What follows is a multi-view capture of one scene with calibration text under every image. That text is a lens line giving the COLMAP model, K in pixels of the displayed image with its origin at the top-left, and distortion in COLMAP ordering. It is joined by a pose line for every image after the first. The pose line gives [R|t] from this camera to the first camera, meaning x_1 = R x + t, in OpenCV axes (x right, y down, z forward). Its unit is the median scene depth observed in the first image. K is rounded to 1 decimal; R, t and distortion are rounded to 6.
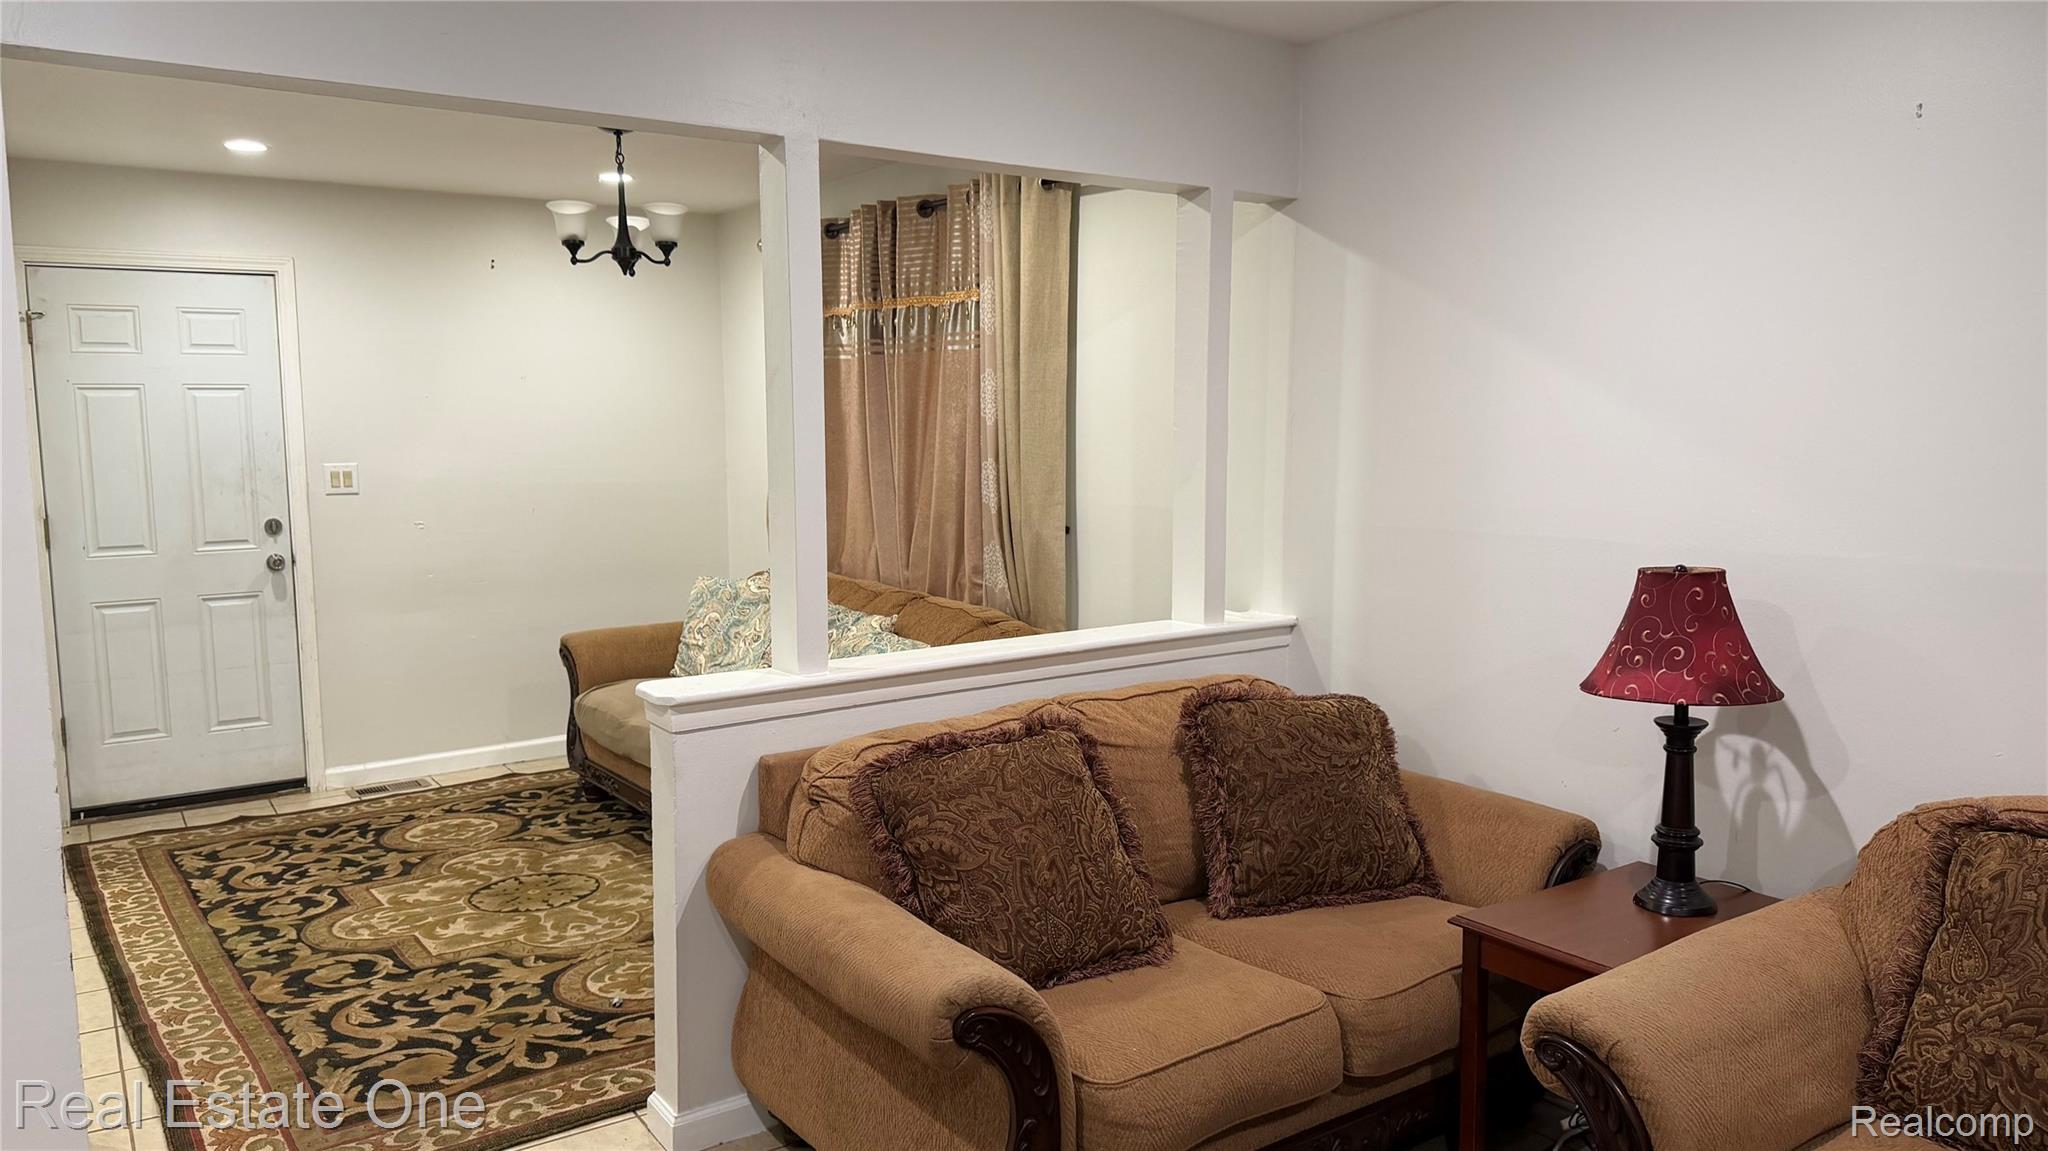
lens RADIAL K [[1437.8, 0, 1024.0], [0, 1437.8, 575.5], [0, 0, 1]] dist [0.053396, -0.084083]
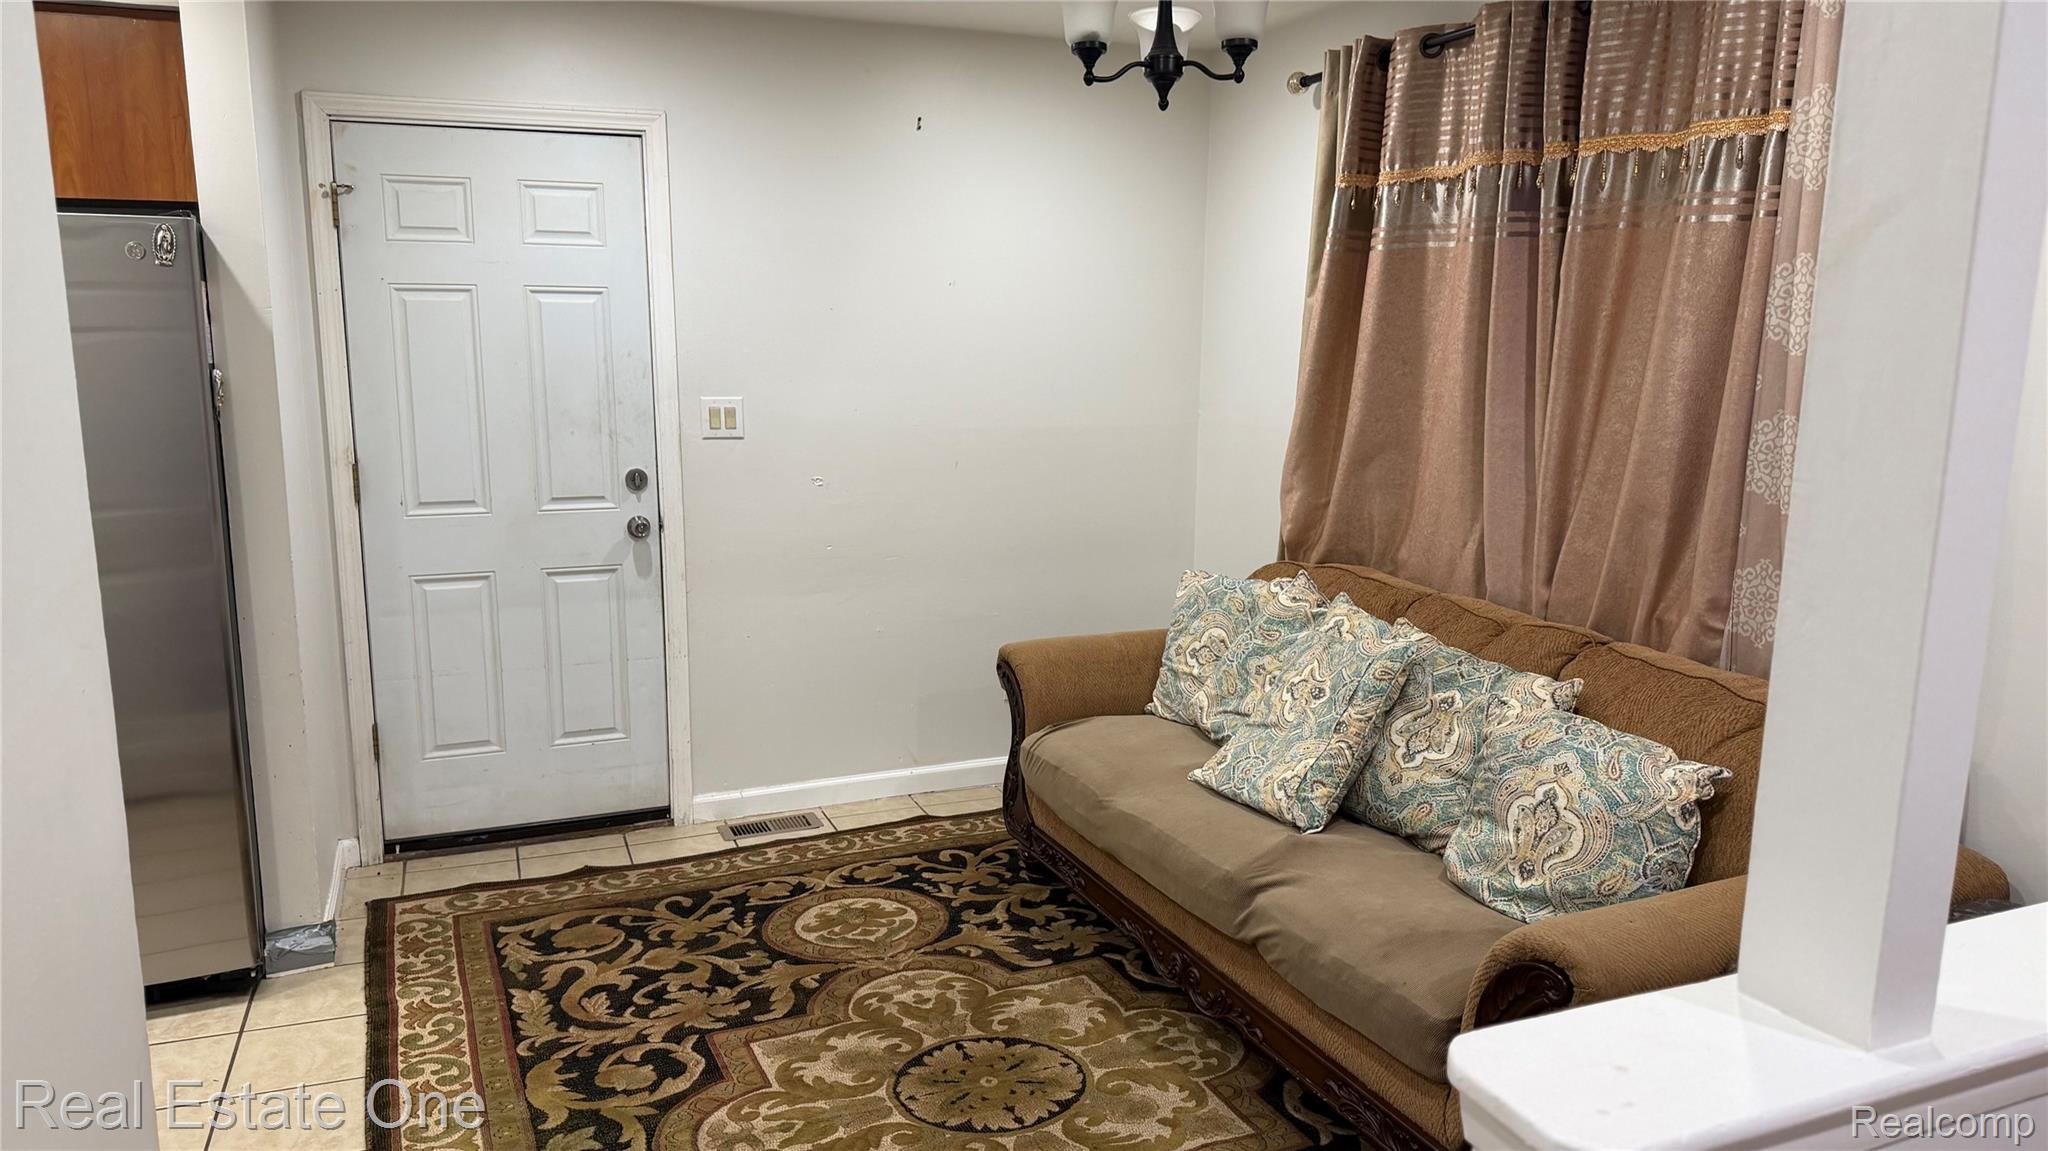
lens RADIAL K [[1442.9, 0, 1026.3], [0, 1442.9, 581.5], [0, 0, 1]] dist [0.179376, -0.364704]
pose [[0.974241, 0.047498, -0.220453, -0.189203], [-0.035024, 0.997575, 0.060150, -0.041875], [0.222775, -0.050879, 0.973541, 0.381453]]
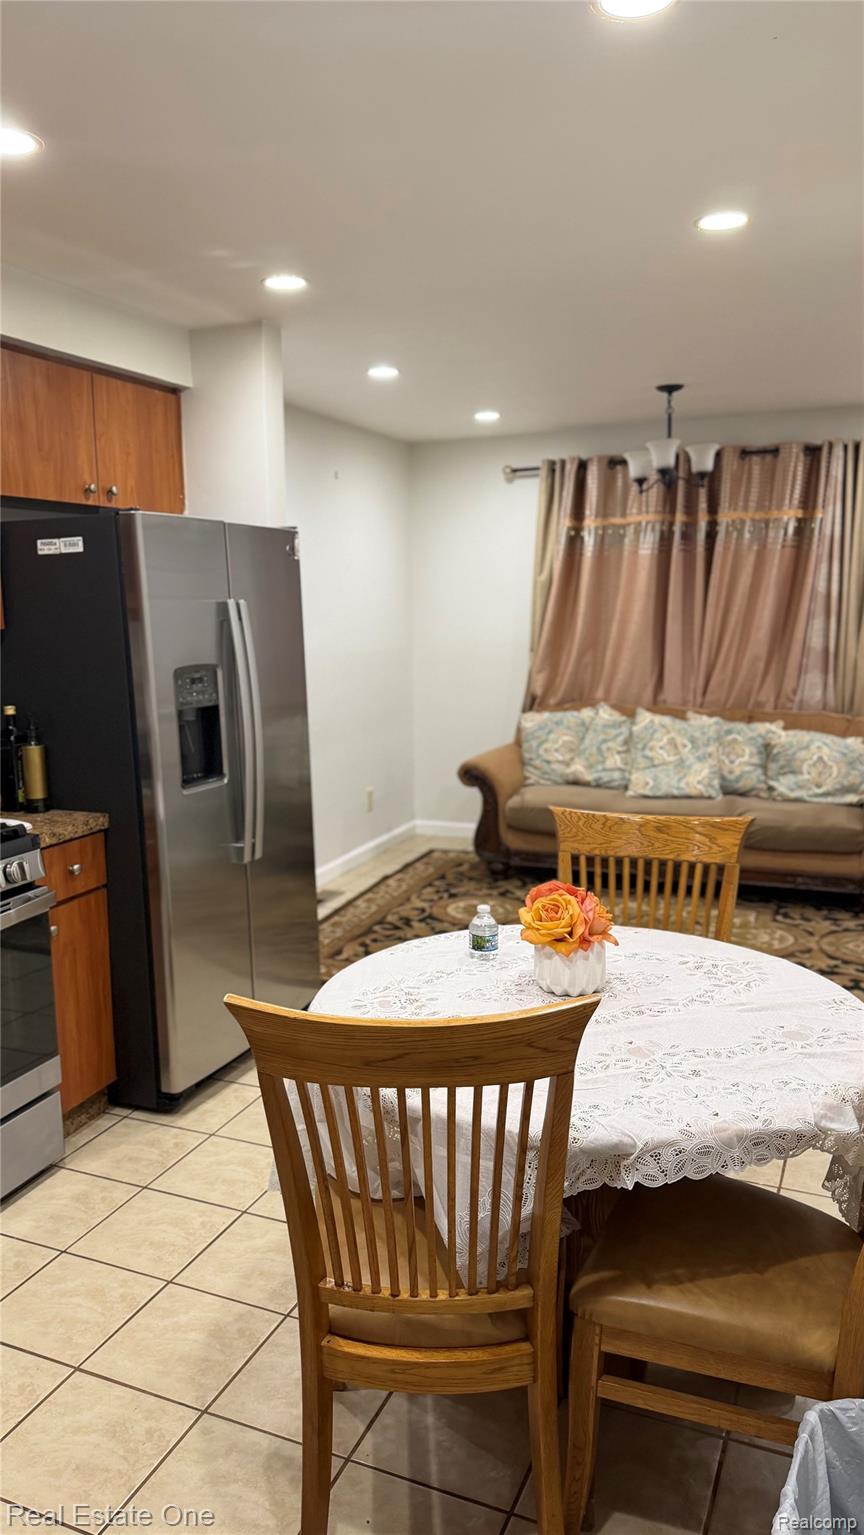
lens RADIAL K [[1081.4, 0, 427.6], [0, 1081.4, 766.4], [0, 0, 1]] dist [0.179376, -0.364704]
pose [[0.856372, -0.094706, 0.507600, -1.078214], [0.075067, 0.995427, 0.059077, -0.022040], [-0.510874, -0.012488, 0.859565, 0.184478]]
